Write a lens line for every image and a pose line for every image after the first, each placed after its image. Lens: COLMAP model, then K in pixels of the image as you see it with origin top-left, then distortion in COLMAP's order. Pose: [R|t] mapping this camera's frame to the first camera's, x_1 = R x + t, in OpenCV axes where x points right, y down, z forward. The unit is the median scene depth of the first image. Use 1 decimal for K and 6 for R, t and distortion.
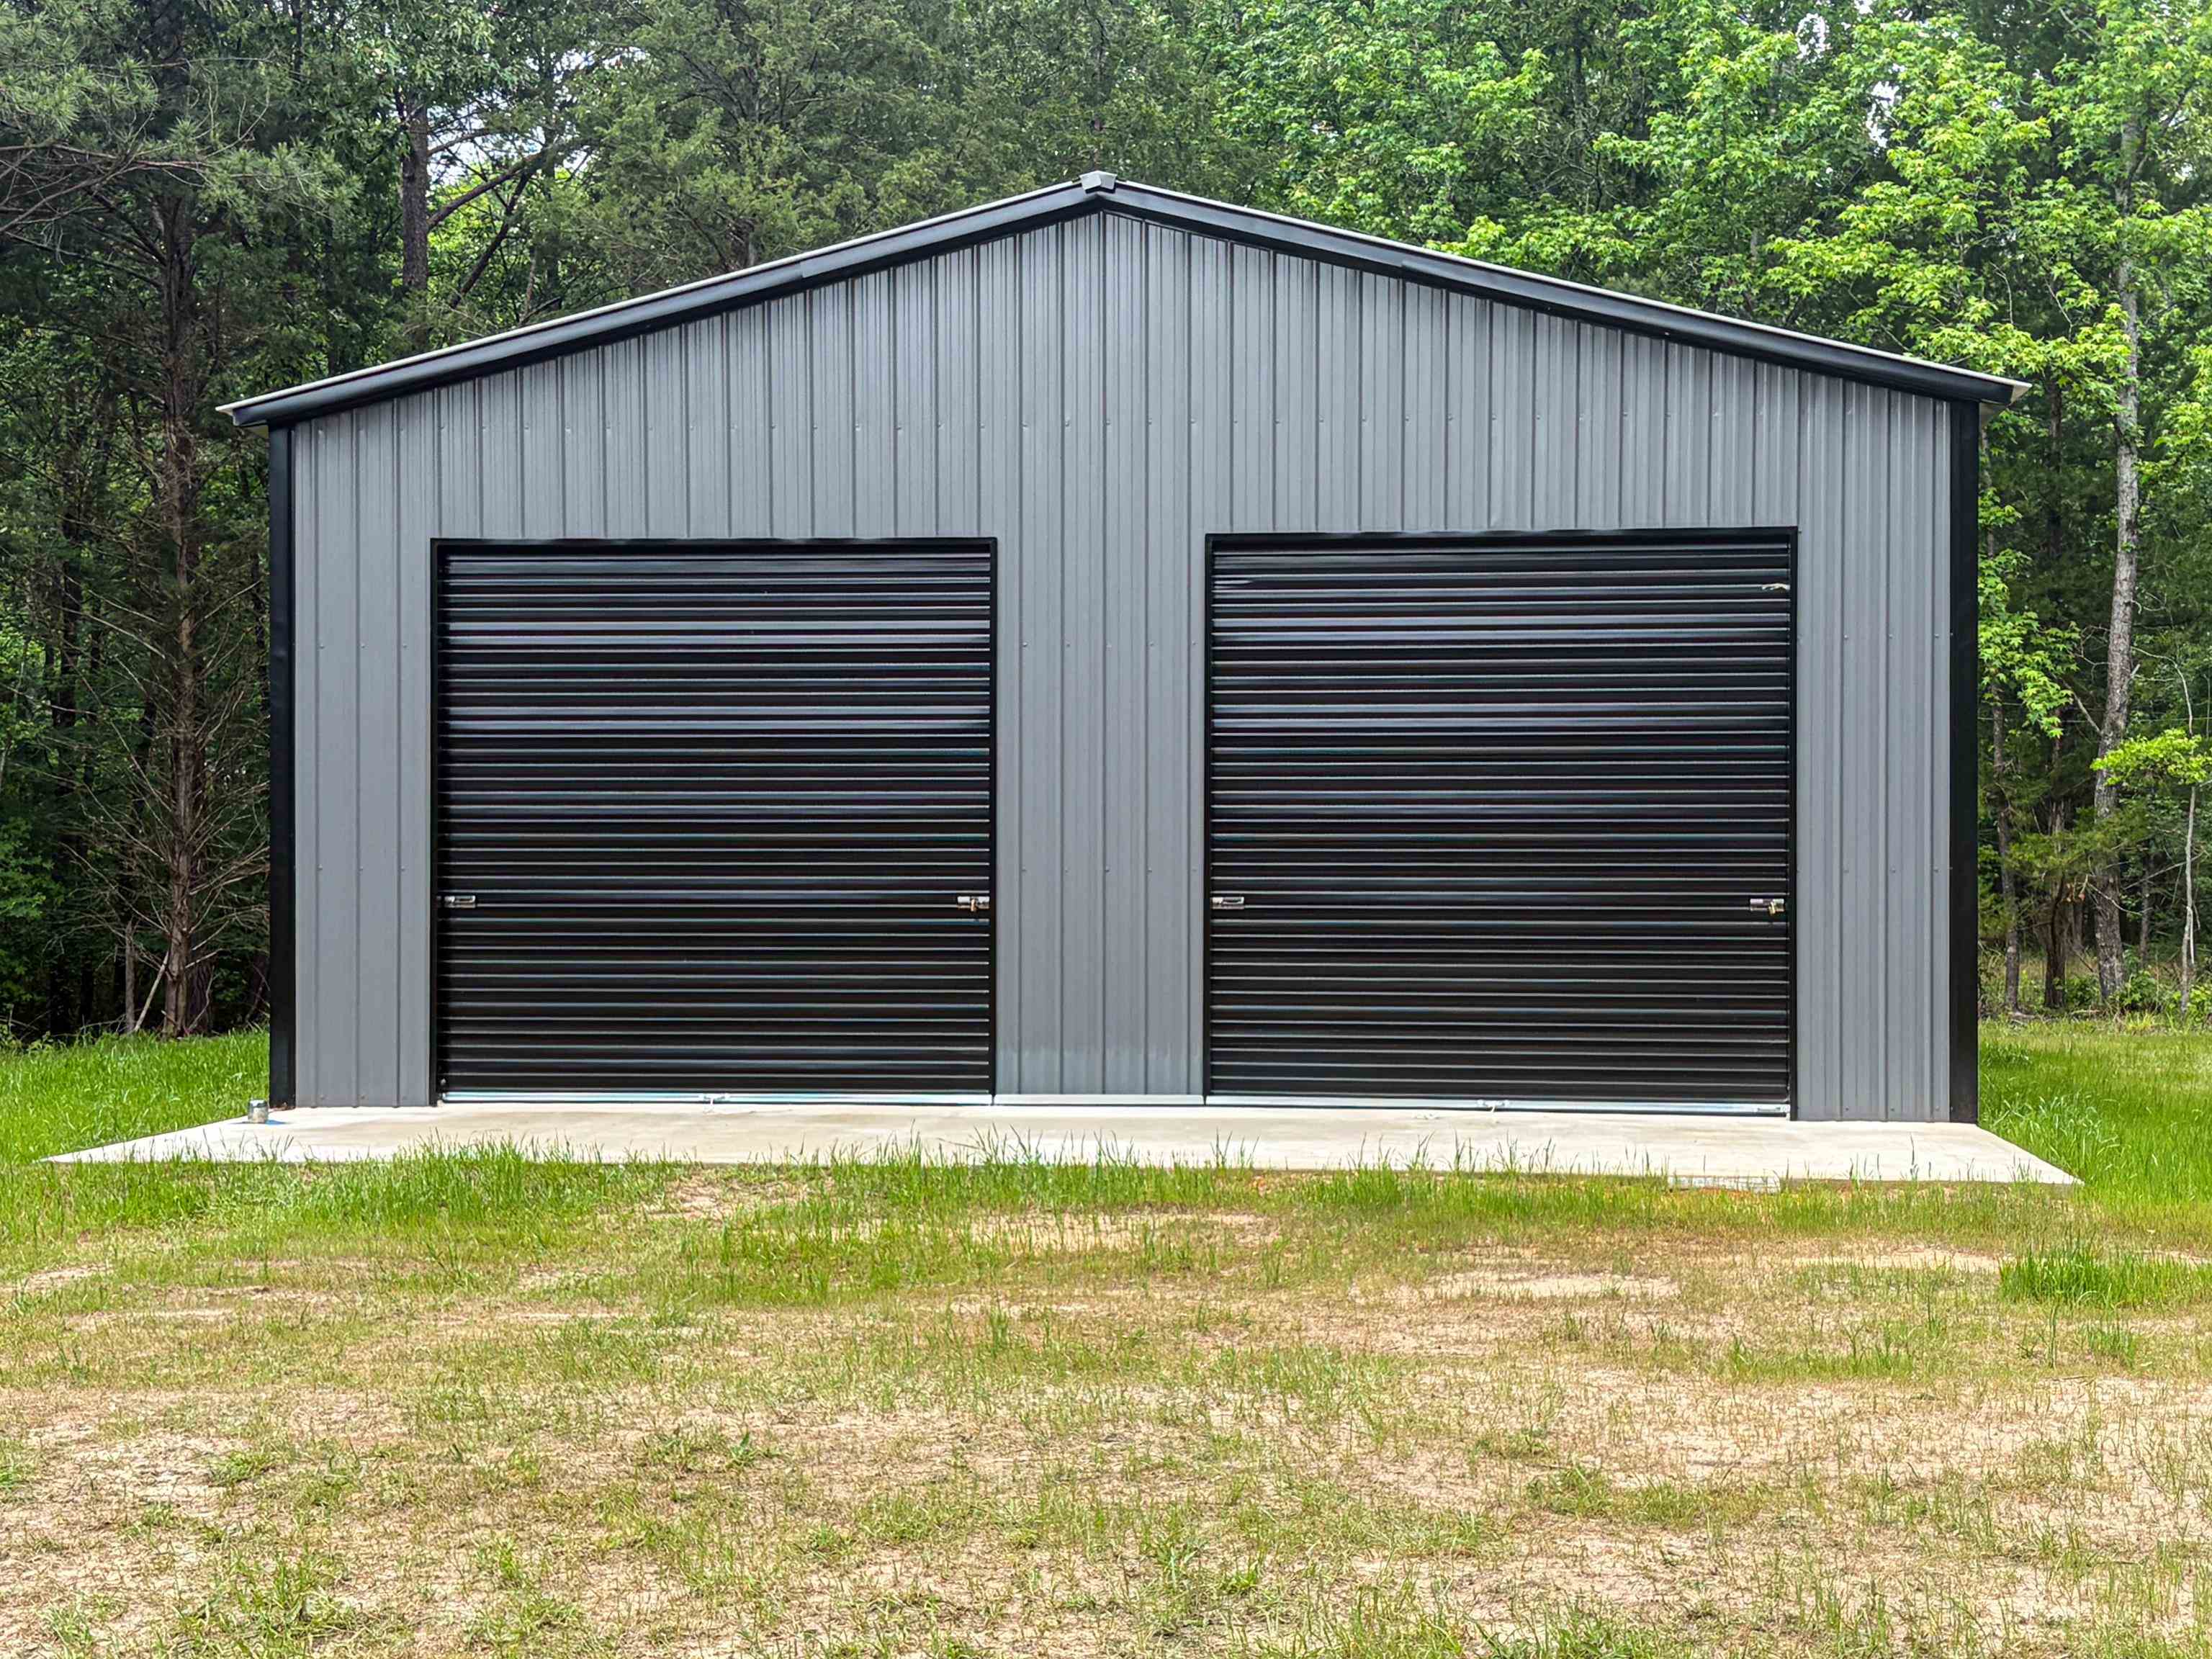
lens RADIAL K [[3397.8, 0, 1106.0], [0, 3397.8, 829.5], [0, 0, 1]] dist [0.211793, -0.537082]
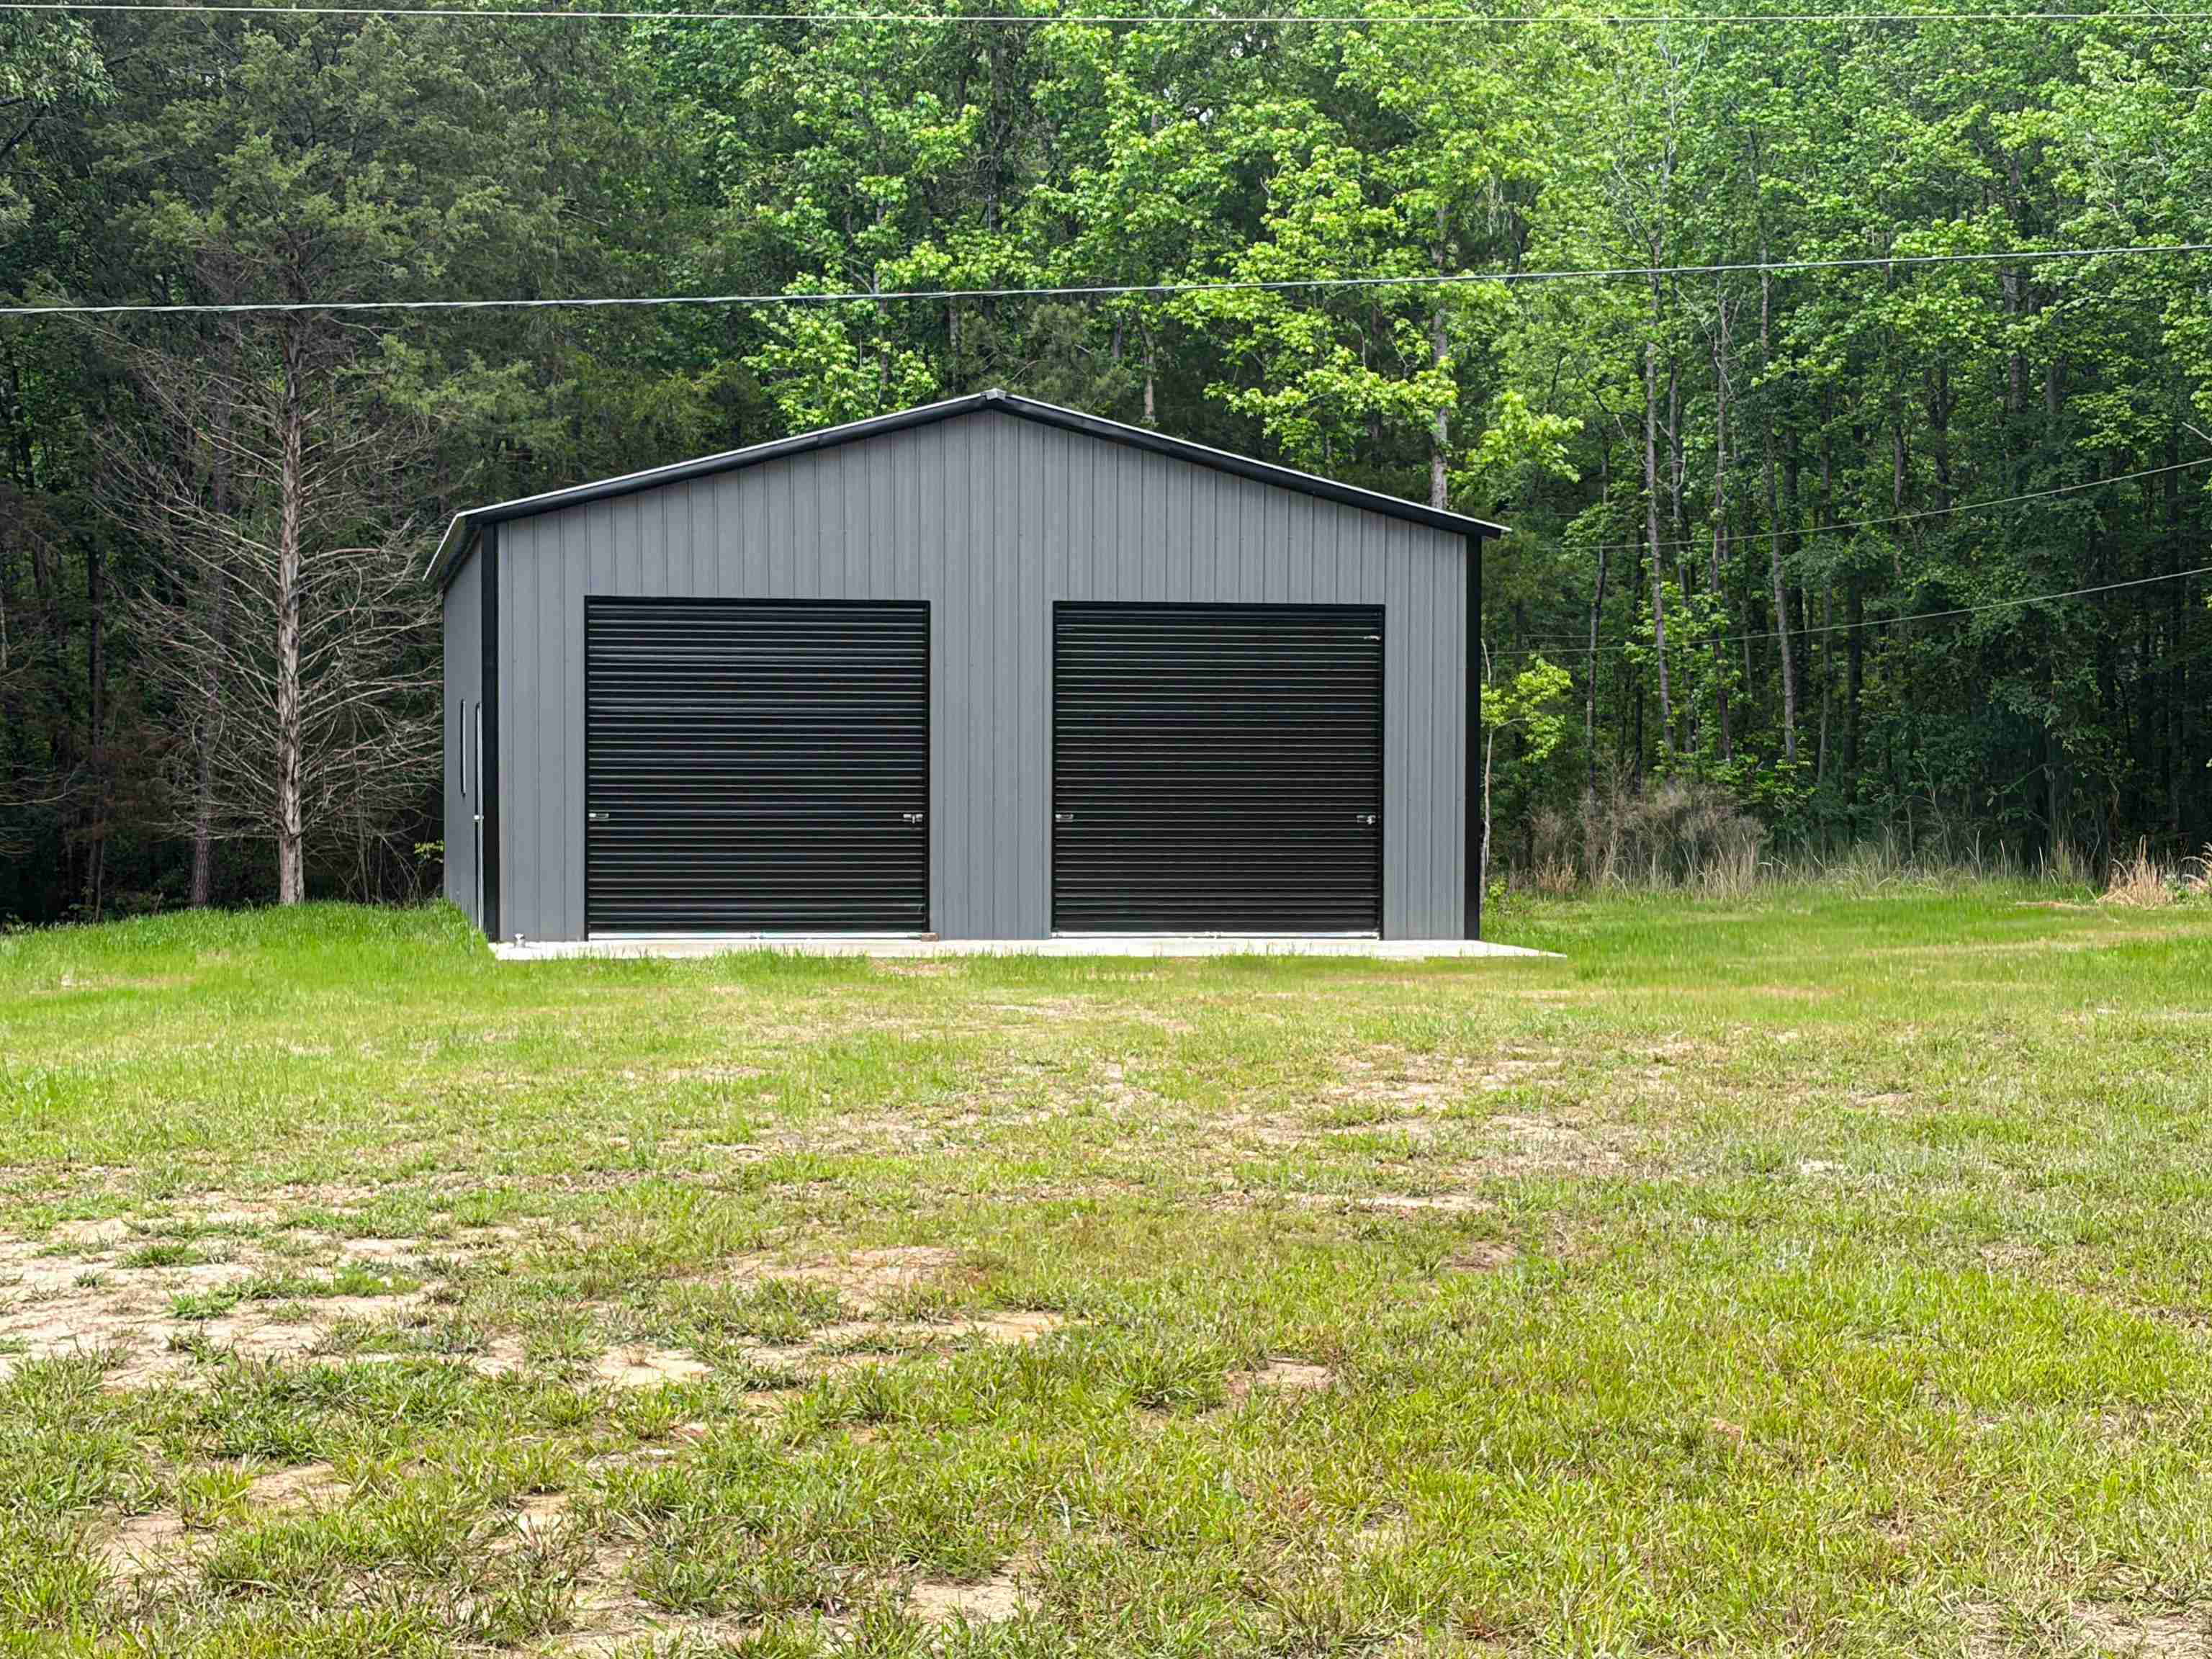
lens RADIAL K [[4300.8, 0, 1106.0], [0, 4300.8, 829.5], [0, 0, 1]] dist [0.505258, 0.003875]
pose [[0.966815, -0.000454, 0.255478, -0.244430], [-0.005345, 0.999744, 0.022005, -0.010107], [-0.255422, -0.022640, 0.966565, -0.539748]]
